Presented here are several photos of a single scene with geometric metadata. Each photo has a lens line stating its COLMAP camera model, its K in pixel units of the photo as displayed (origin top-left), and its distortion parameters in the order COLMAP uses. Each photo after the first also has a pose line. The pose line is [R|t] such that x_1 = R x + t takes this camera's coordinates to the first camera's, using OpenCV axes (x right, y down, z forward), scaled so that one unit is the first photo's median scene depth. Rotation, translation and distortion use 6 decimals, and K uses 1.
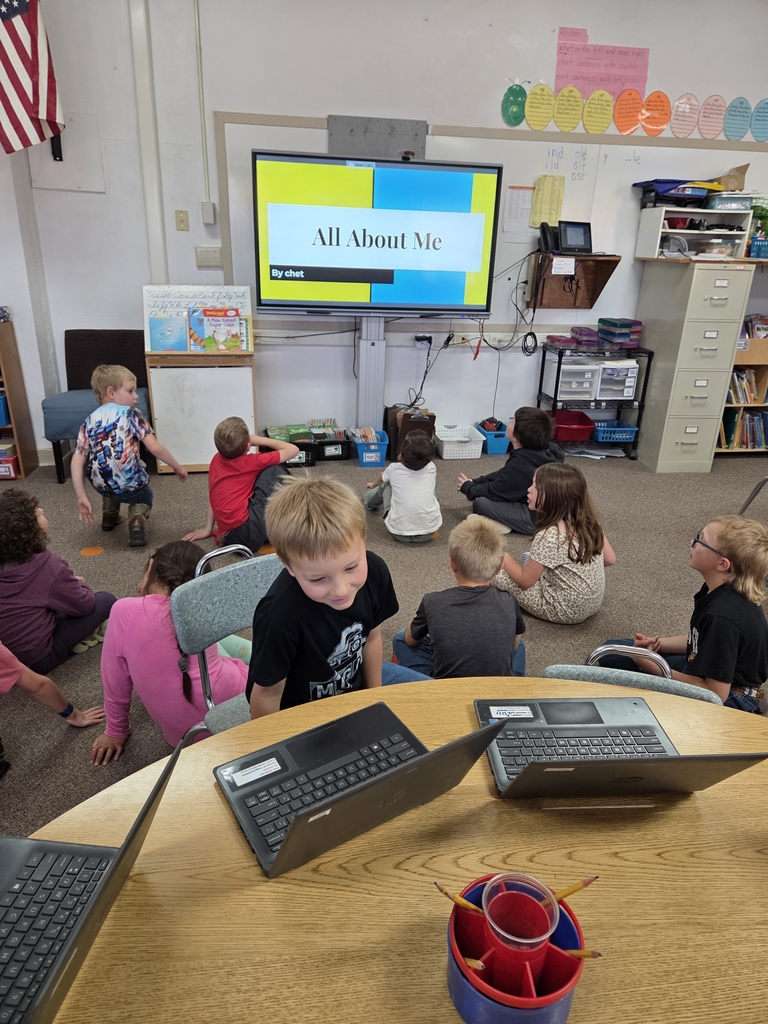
lens RADIAL K [[694.8, 0, 388.7], [0, 694.8, 504.6], [0, 0, 1]] dist [0.074313, -0.064647]
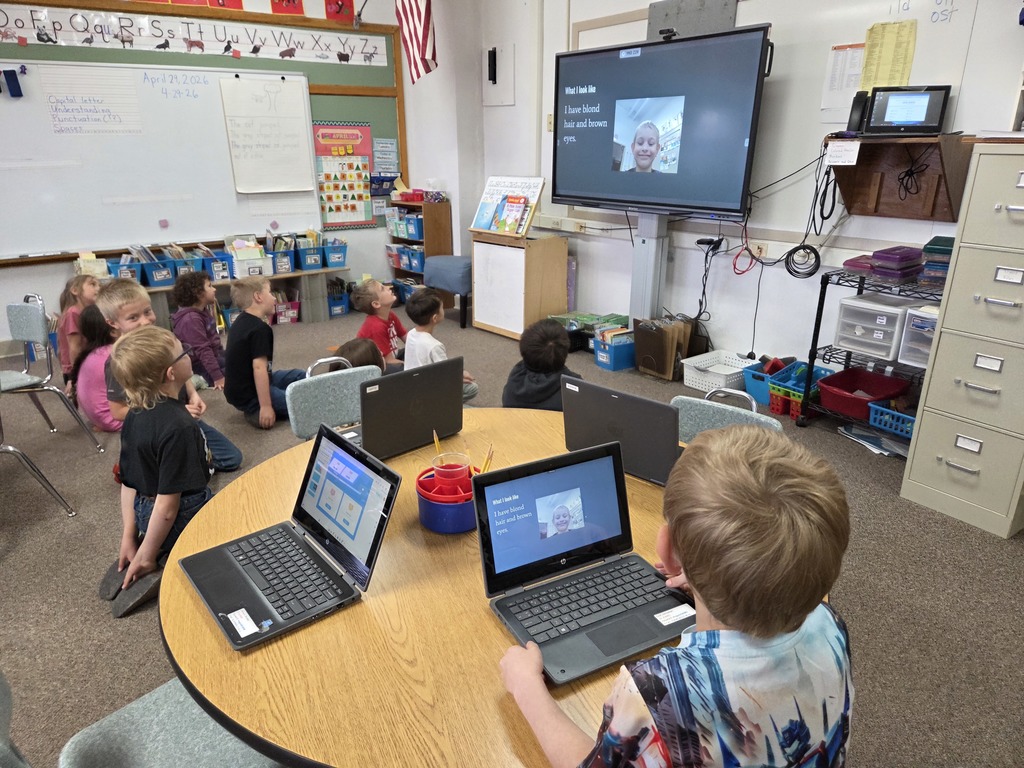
lens RADIAL K [[696.5, 0, 493.0], [0, 696.5, 388.4], [0, 0, 1]] dist [0.065485, -0.056690]
pose [[0.447496, 0.264256, -0.854351, 0.748097], [-0.297797, 0.944854, 0.136267, -0.116186], [0.843246, 0.193444, 0.501513, 0.413142]]
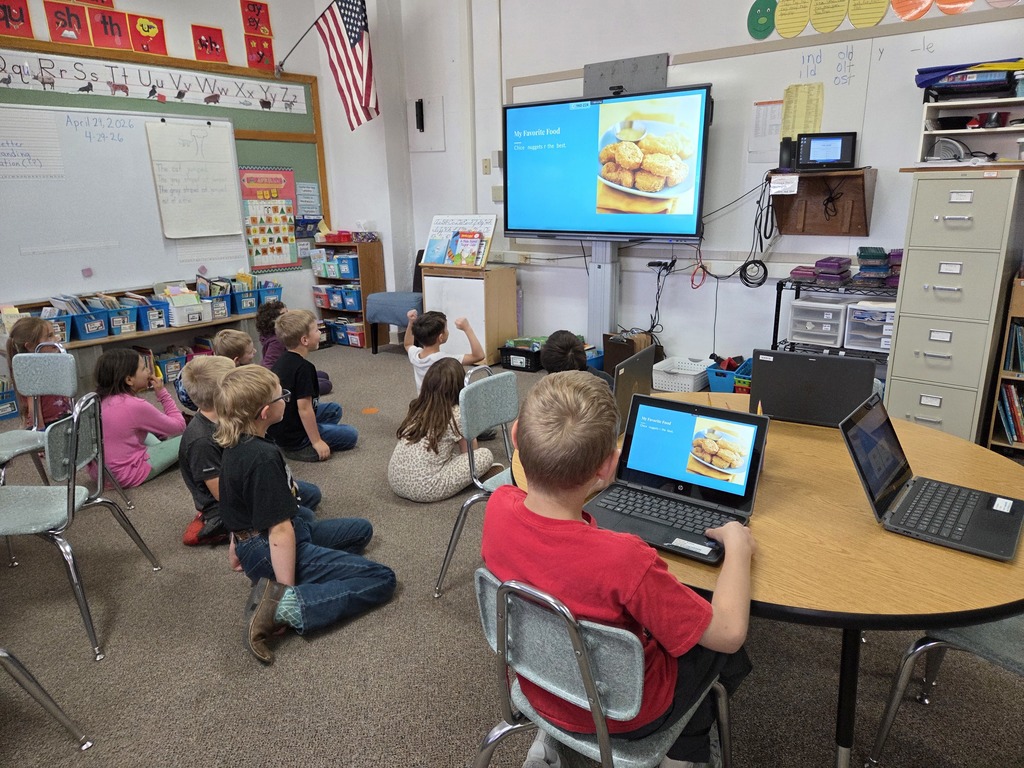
lens RADIAL K [[696.5, 0, 502.5], [0, 696.5, 369.7], [0, 0, 1]] dist [0.065485, -0.056690]
pose [[0.676592, 0.141081, -0.722717, 0.668550], [-0.223597, 0.974495, -0.019096, -0.028713], [0.701590, 0.174517, 0.690880, 0.210139]]
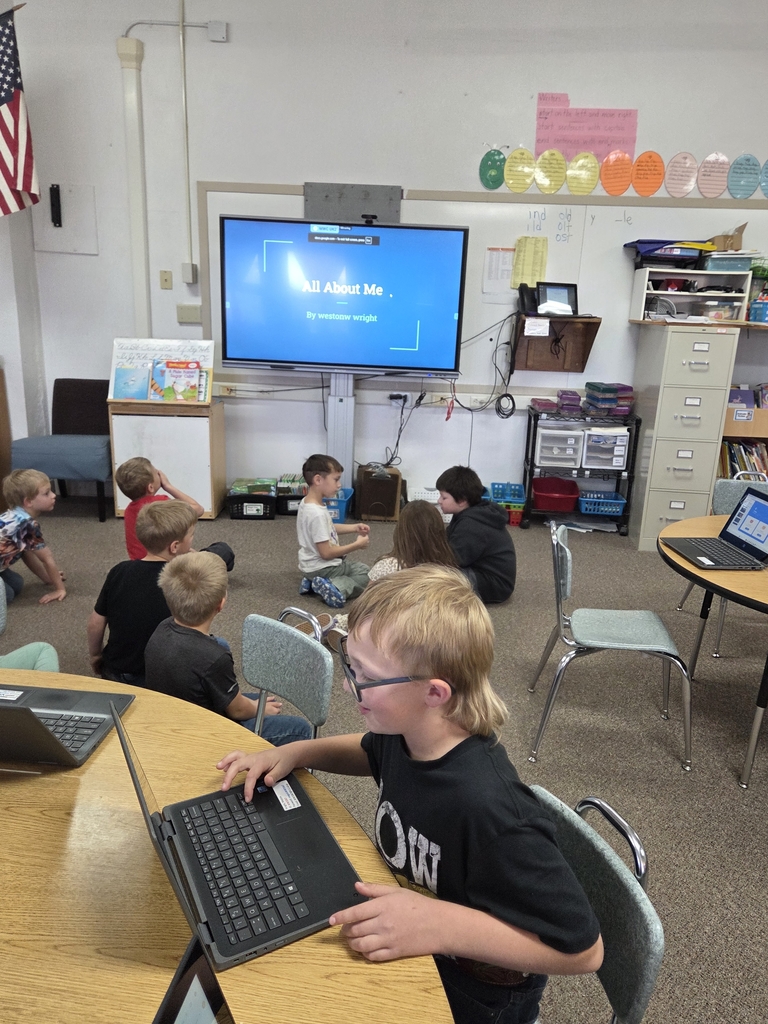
lens RADIAL K [[767.1, 0, 393.4], [0, 767.1, 502.8], [0, 0, 1]] dist [0.078241, -0.068507]
pose [[0.981867, 0.054512, -0.181562, 0.261278], [-0.074197, 0.991863, -0.103454, 0.020811], [0.174446, 0.115049, 0.977923, -0.033906]]
